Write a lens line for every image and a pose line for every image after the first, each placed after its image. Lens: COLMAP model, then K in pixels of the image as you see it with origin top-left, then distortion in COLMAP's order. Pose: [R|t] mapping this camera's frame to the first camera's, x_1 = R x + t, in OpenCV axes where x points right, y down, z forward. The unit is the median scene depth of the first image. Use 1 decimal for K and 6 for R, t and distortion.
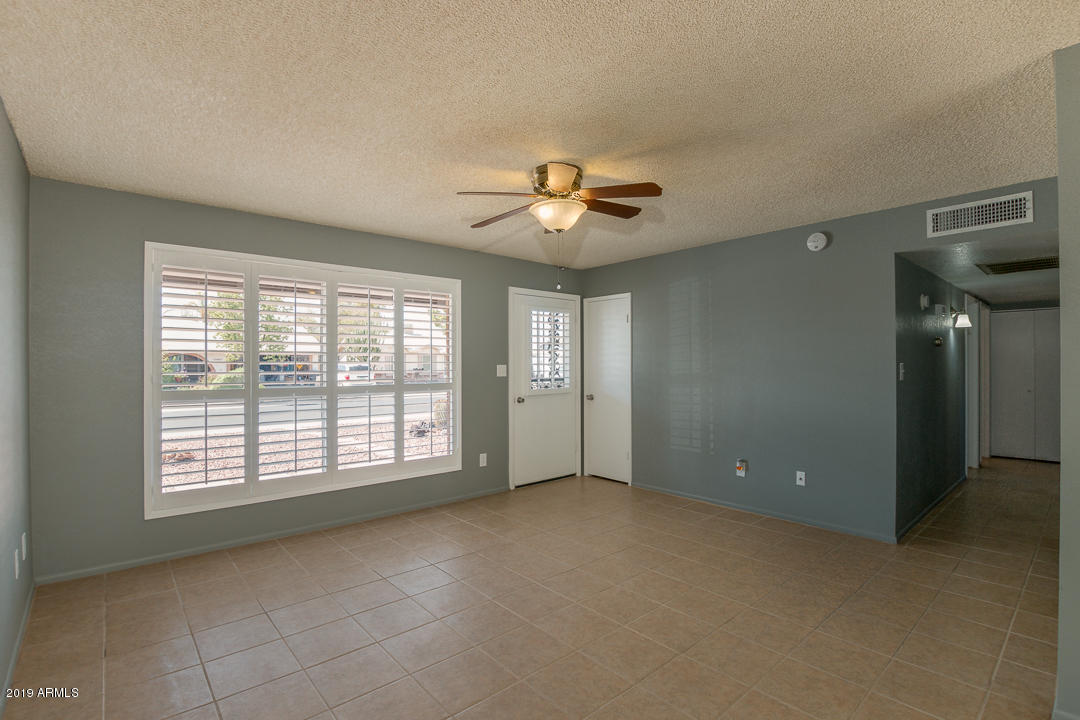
lens RADIAL K [[513.0, 0, 541.4], [0, 513.0, 358.2], [0, 0, 1]] dist [-0.027952, -0.000778]
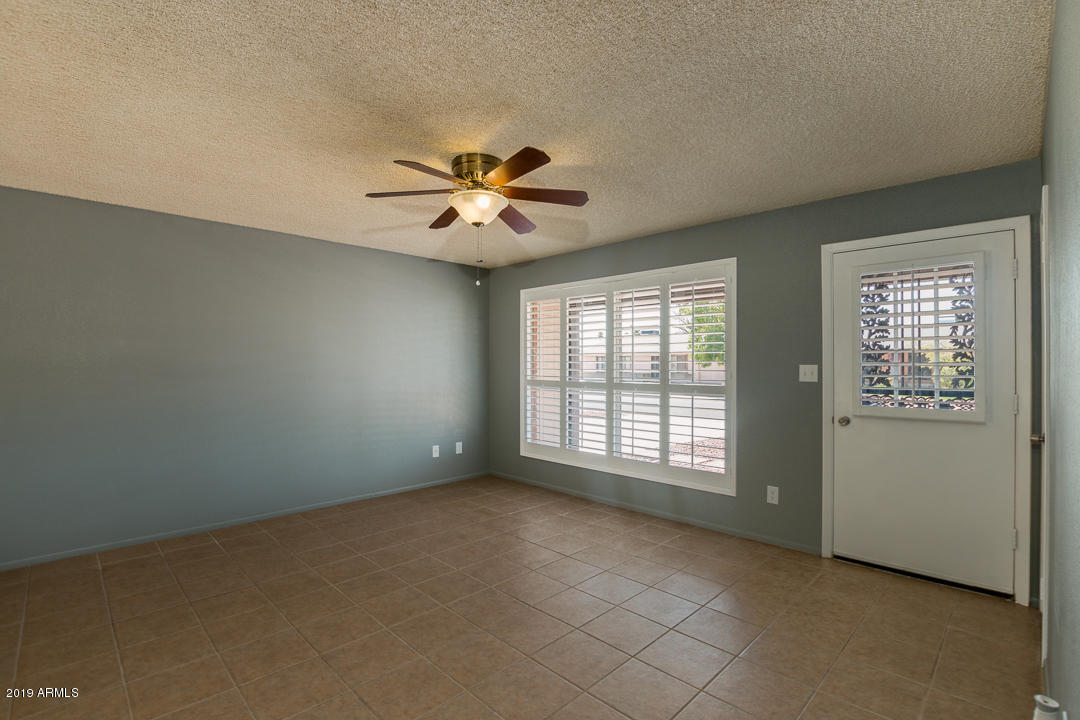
lens RADIAL K [[498.6, 0, 543.6], [0, 498.6, 361.8], [0, 0, 1]] dist [-0.024433, -0.001354]
pose [[0.063596, -0.009616, -0.997929, 0.592835], [0.002683, 0.999952, -0.009465, 0.015494], [0.997972, -0.002075, 0.063619, 0.654489]]
